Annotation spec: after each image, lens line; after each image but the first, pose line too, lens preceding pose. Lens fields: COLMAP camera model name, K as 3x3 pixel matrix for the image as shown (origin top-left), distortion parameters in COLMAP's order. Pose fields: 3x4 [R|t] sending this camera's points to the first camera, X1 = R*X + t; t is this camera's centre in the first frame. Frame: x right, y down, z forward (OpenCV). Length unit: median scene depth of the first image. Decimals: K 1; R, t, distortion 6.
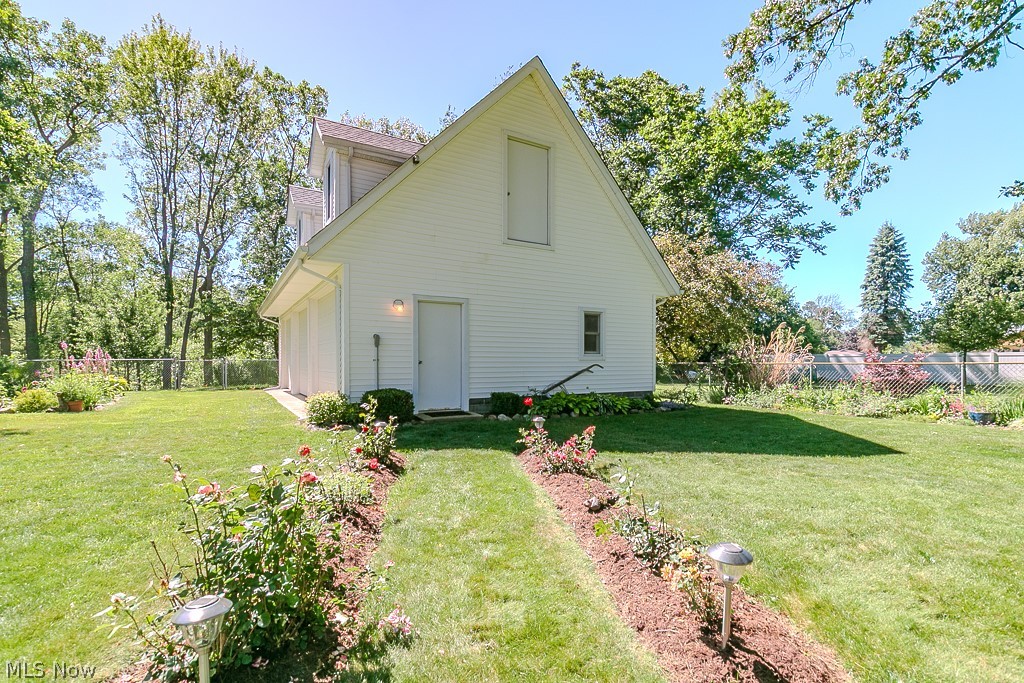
lens RADIAL K [[476.1, 0, 509.0], [0, 476.1, 364.1], [0, 0, 1]] dist [-0.001050, -0.000442]
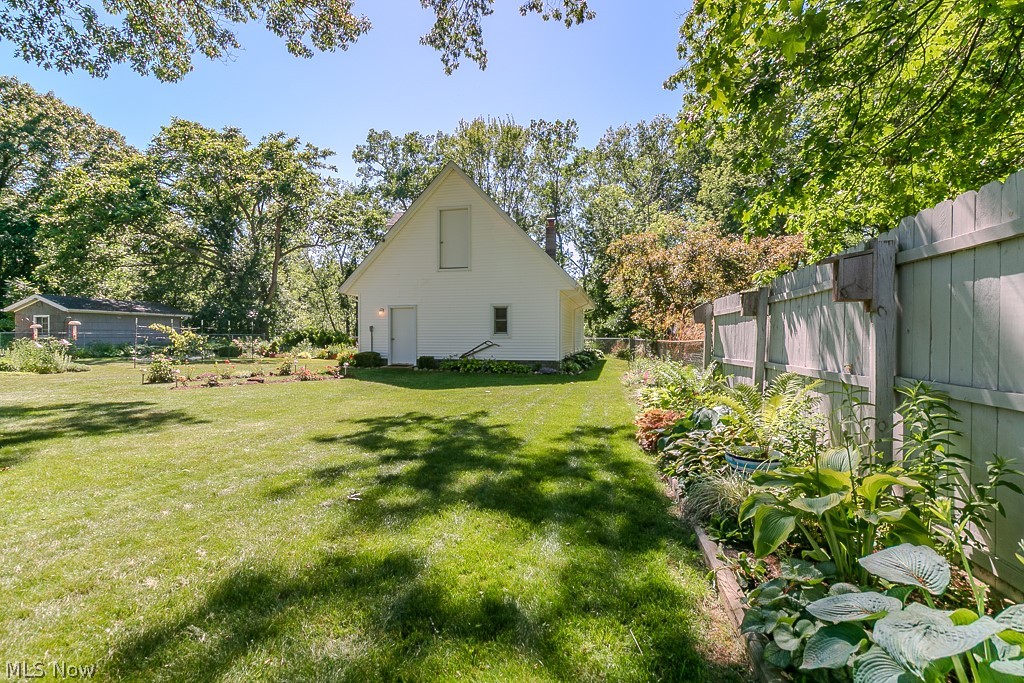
lens RADIAL K [[468.6, 0, 512.0], [0, 468.6, 341.5], [0, 0, 1]] dist [0.000294, -0.000069]
pose [[0.729108, 0.007750, -0.684354, 1.293956], [-0.003908, 0.999967, 0.007160, -0.009196], [0.684387, -0.002546, 0.729114, -0.061425]]
